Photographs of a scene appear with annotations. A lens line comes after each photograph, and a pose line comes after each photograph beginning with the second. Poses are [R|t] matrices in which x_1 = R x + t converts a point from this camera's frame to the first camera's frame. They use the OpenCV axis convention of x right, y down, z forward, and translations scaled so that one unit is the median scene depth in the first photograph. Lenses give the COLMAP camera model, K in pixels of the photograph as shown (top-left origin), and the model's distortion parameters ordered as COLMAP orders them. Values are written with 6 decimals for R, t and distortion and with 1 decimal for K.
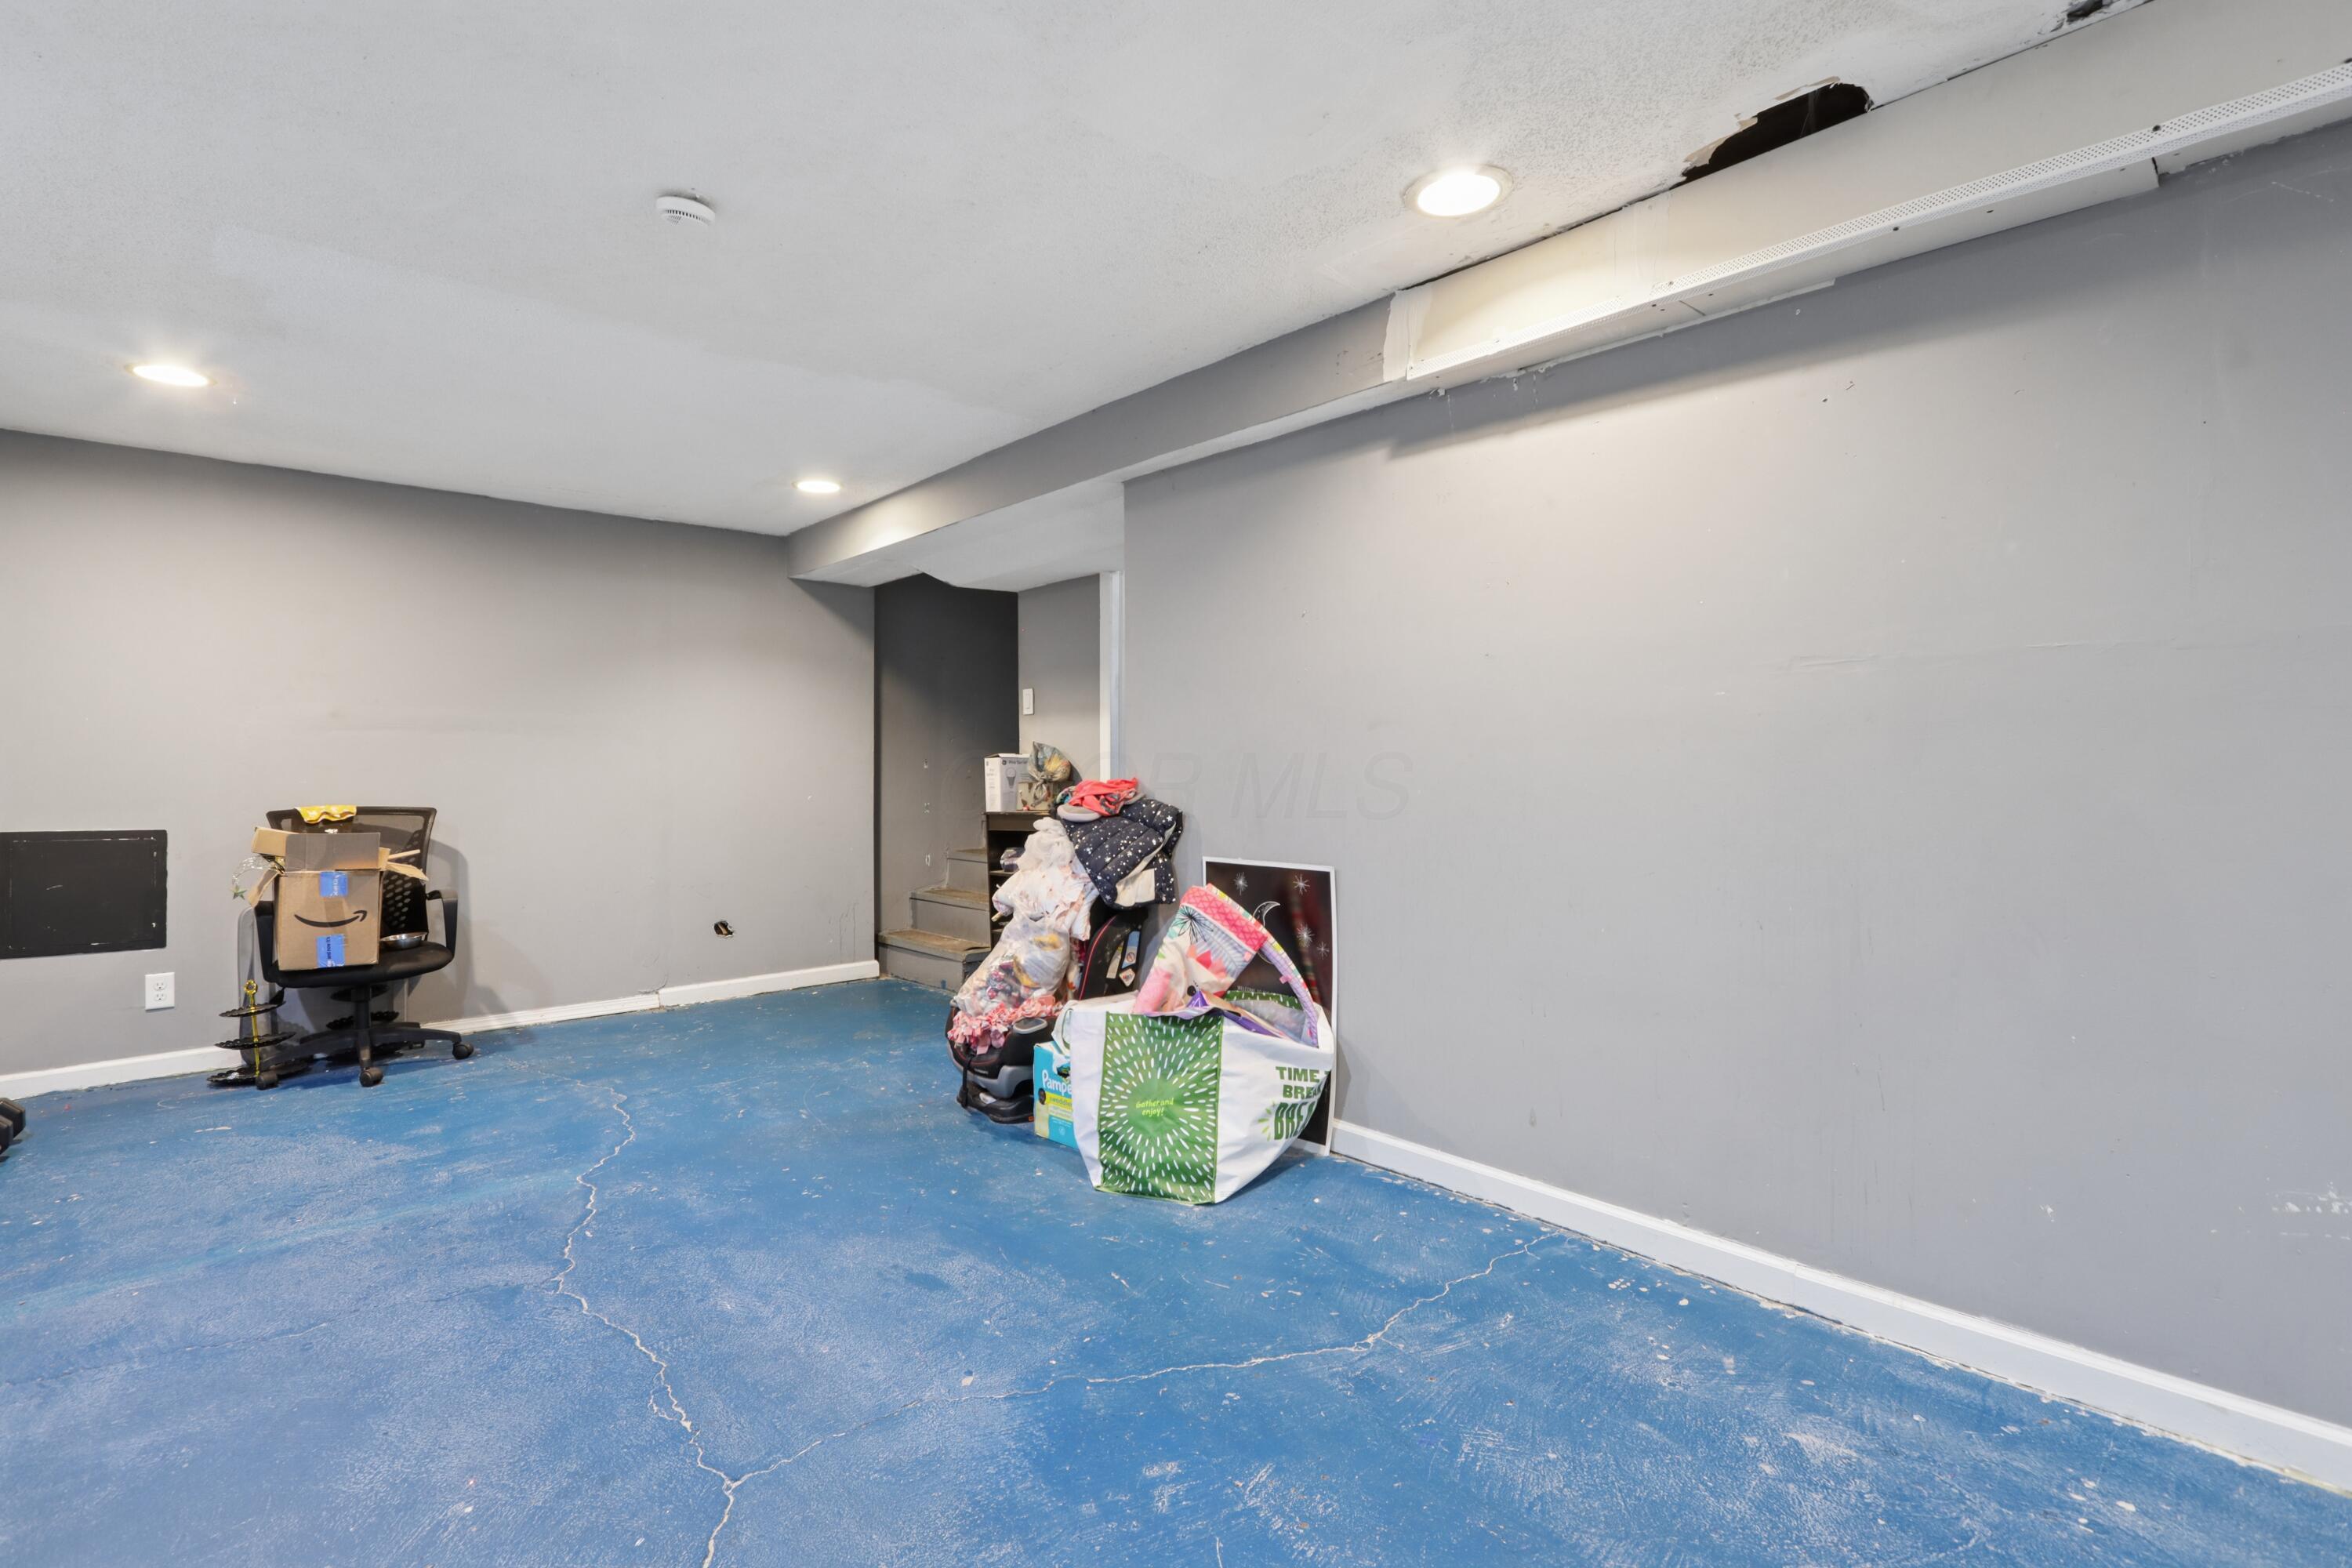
lens RADIAL K [[1099.6, 0, 1176.2], [0, 1099.6, 775.7], [0, 0, 1]] dist [-0.004989, -0.000352]
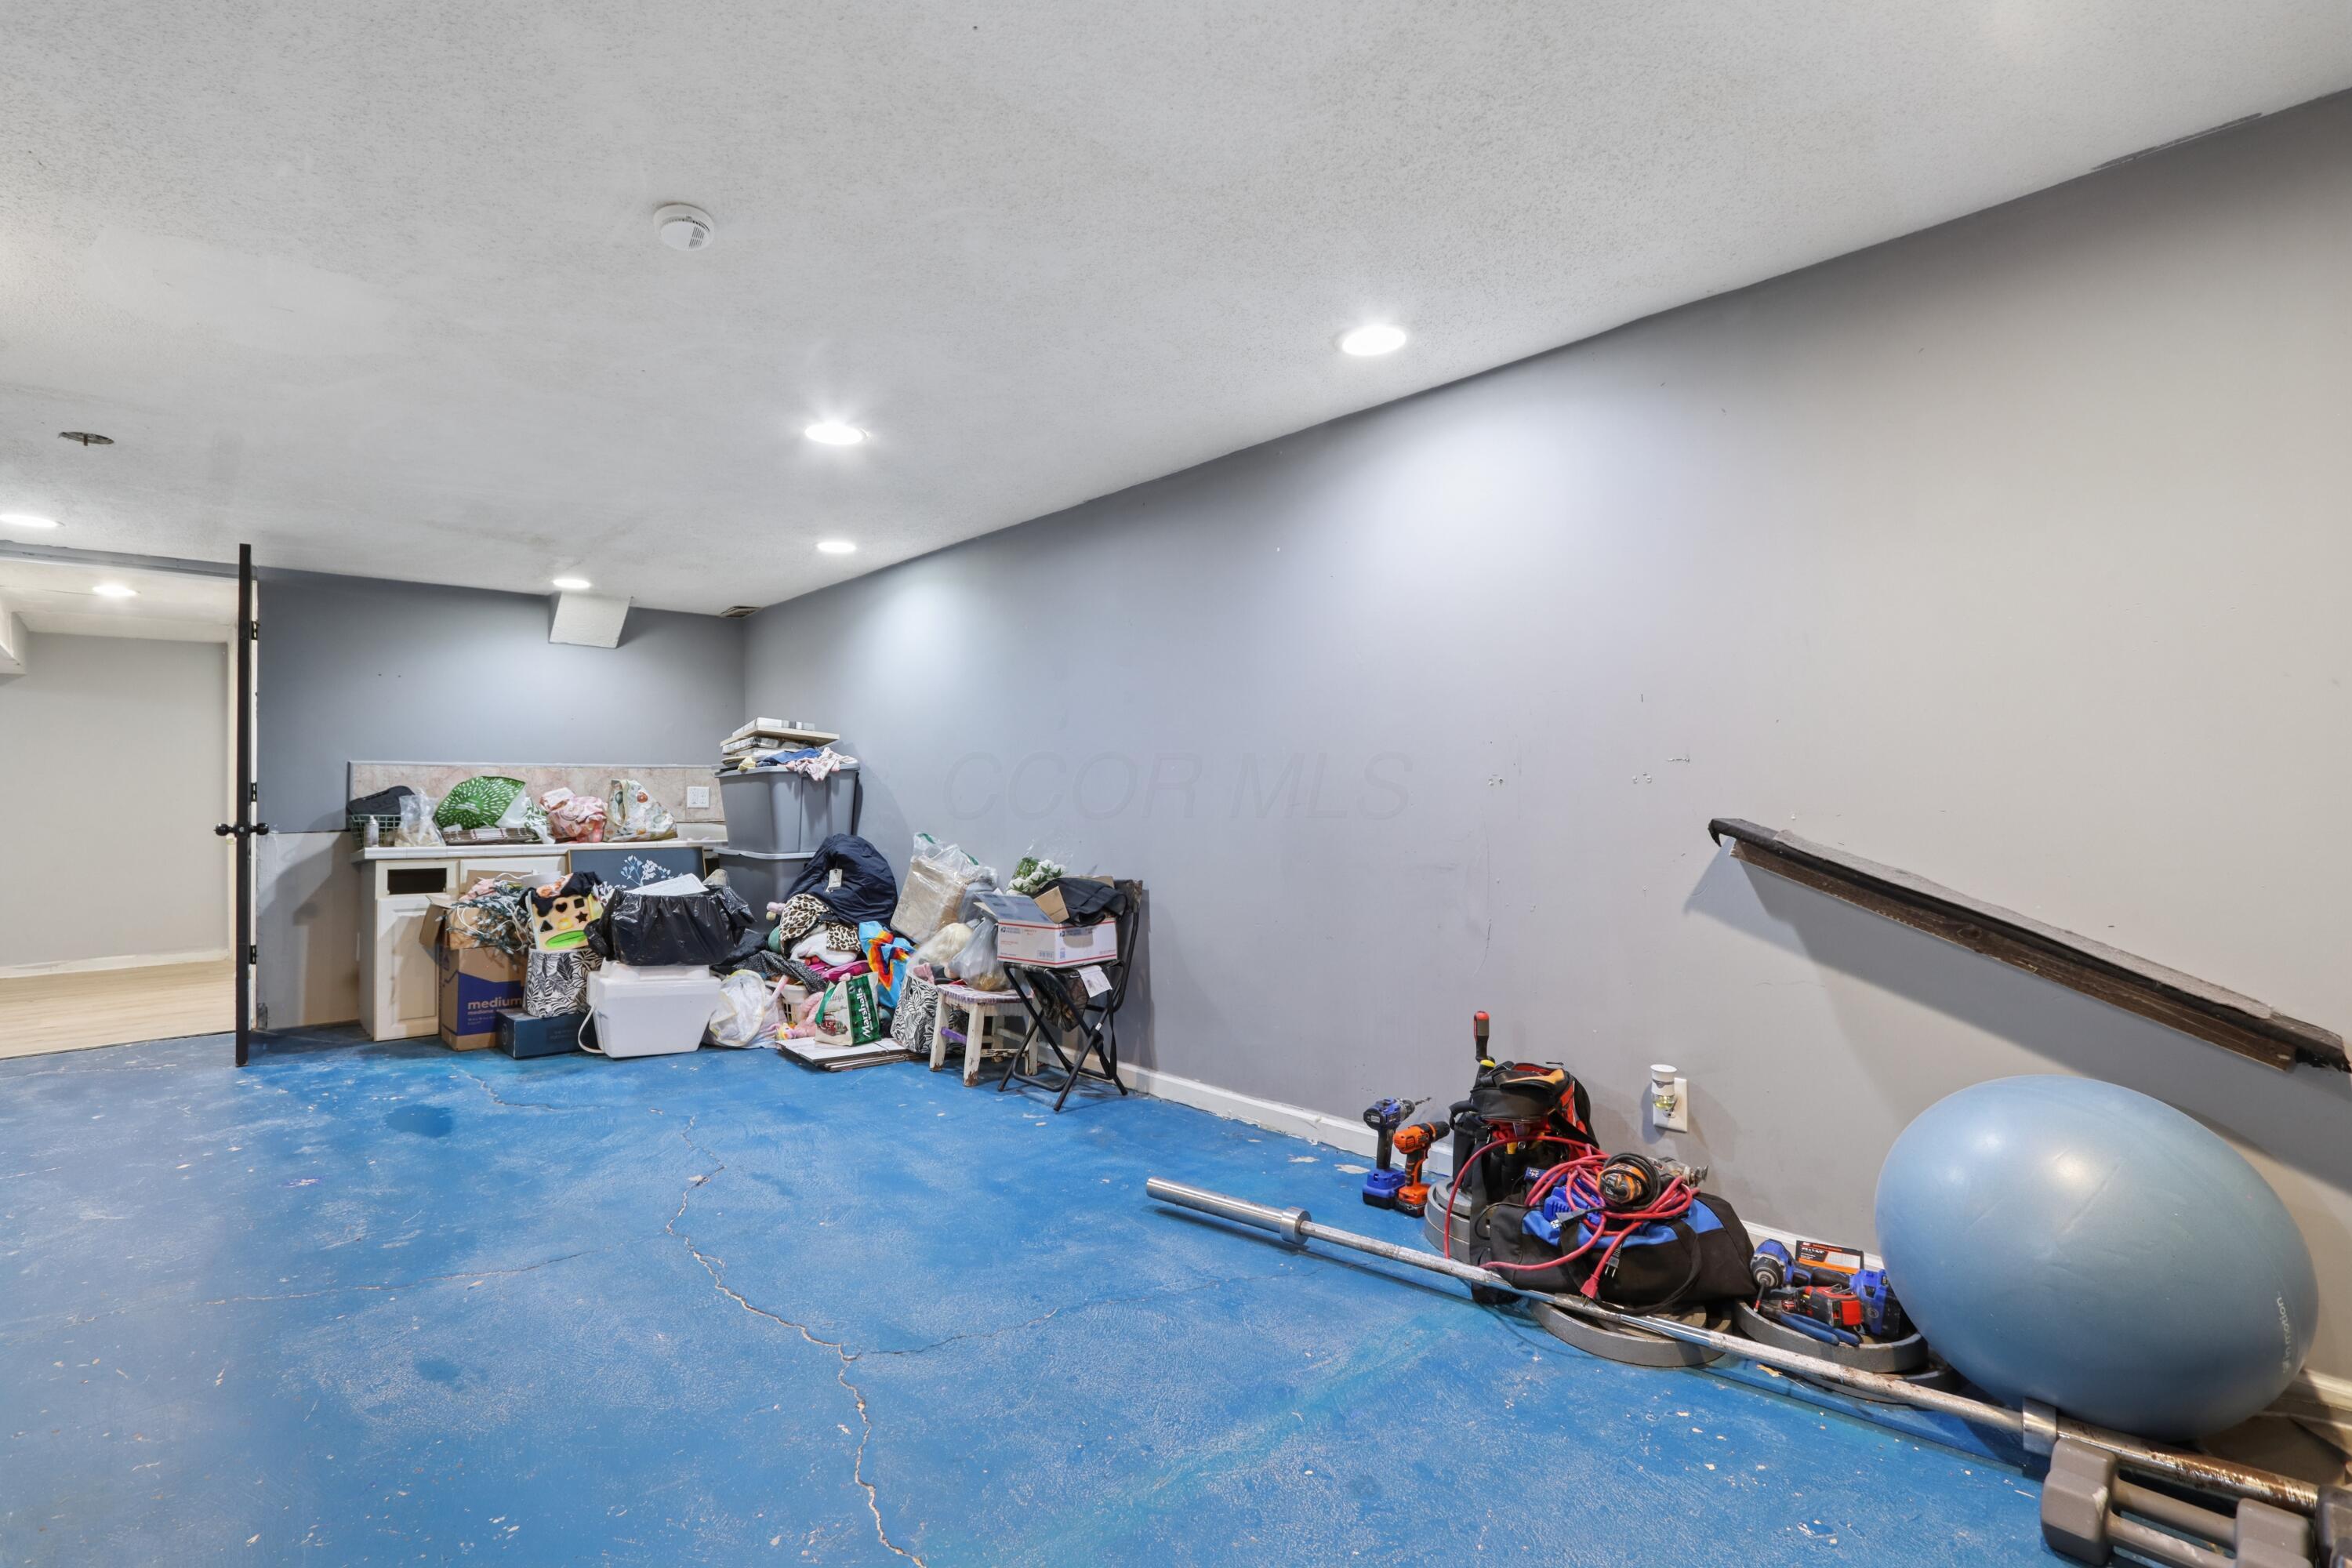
lens RADIAL K [[1099.6, 0, 1176.0], [0, 1099.6, 781.9], [0, 0, 1]] dist [-0.004989, -0.000352]
pose [[-0.999554, 0.023216, -0.018809, -0.862923], [0.023188, 0.999730, 0.001716, -0.013238], [0.018844, 0.001279, -0.999822, 1.989461]]
